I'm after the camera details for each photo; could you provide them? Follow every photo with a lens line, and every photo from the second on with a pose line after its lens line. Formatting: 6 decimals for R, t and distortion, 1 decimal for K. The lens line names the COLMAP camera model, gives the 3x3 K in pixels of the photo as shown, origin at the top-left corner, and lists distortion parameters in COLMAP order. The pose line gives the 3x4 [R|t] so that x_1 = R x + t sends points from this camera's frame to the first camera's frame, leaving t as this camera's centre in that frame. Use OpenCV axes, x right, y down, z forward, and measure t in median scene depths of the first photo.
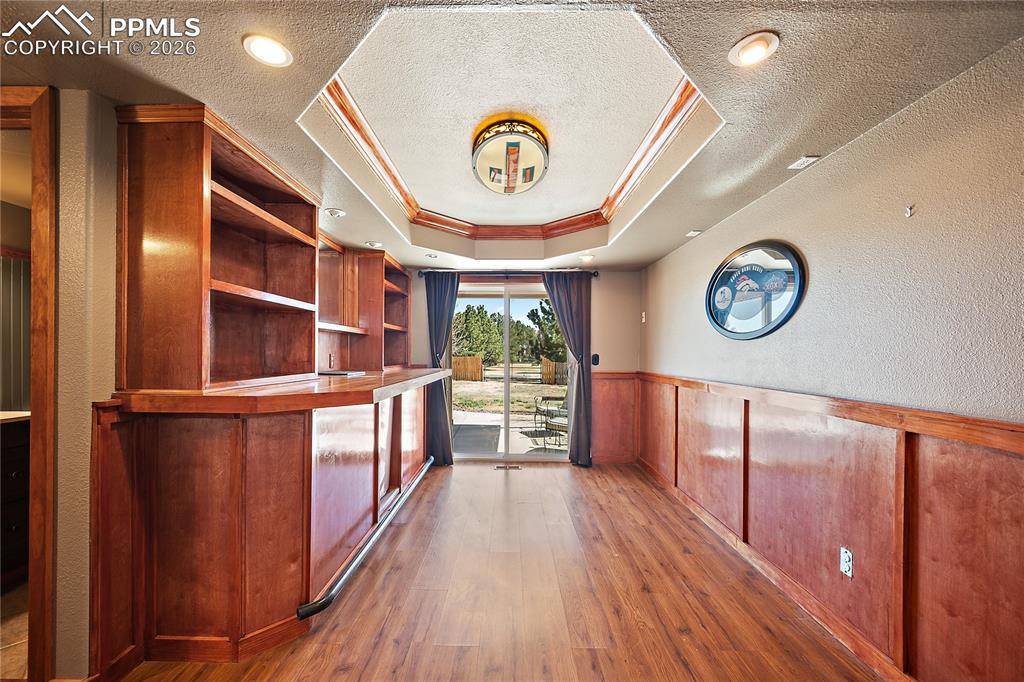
lens RADIAL K [[405.1, 0, 502.4], [0, 405.1, 356.2], [0, 0, 1]] dist [-0.002358, -0.000133]
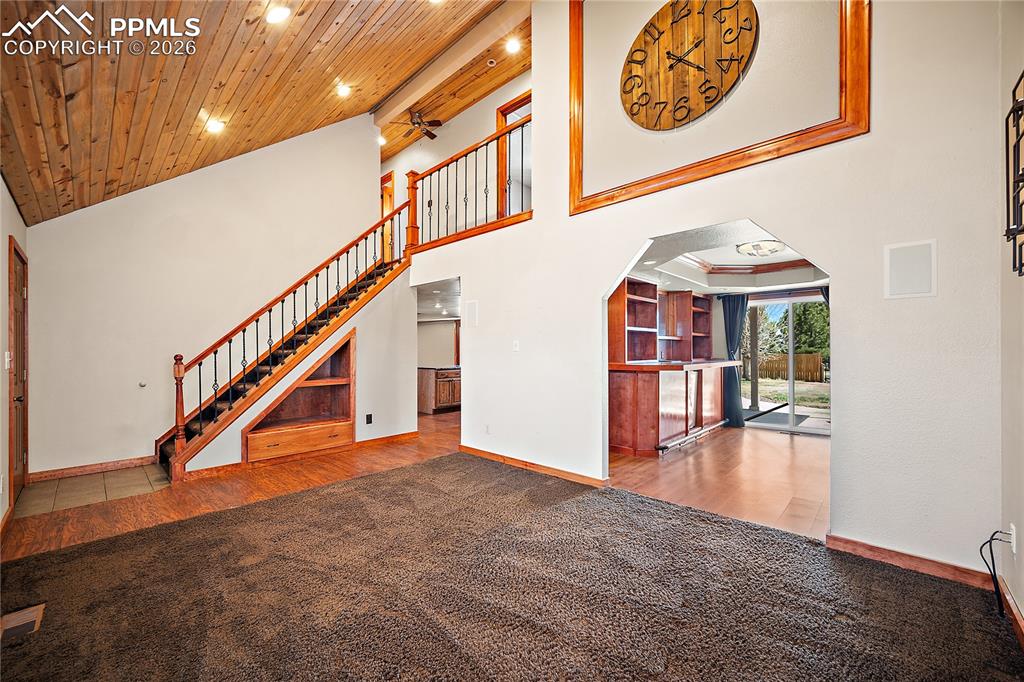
lens RADIAL K [[405.1, 0, 504.9], [0, 405.1, 353.5], [0, 0, 1]] dist [-0.002358, -0.000133]
pose [[0.740253, -0.003196, -0.672321, 0.304379], [0.002199, 0.999995, -0.002332, 0.007529], [0.672325, 0.000248, 0.740256, -0.888755]]
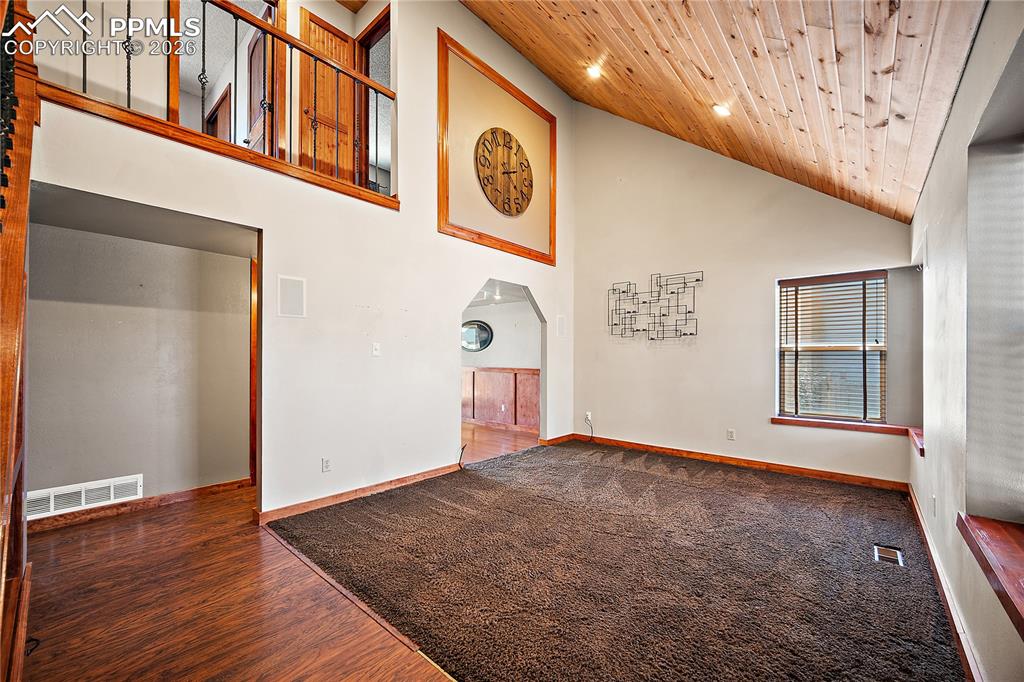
lens RADIAL K [[405.1, 0, 504.3], [0, 405.1, 360.8], [0, 0, 1]] dist [-0.002358, -0.000133]
pose [[0.646184, -0.007014, 0.763150, -1.196391], [0.002594, 0.999972, 0.006995, 0.002805], [-0.763177, -0.002540, 0.646184, -0.872288]]
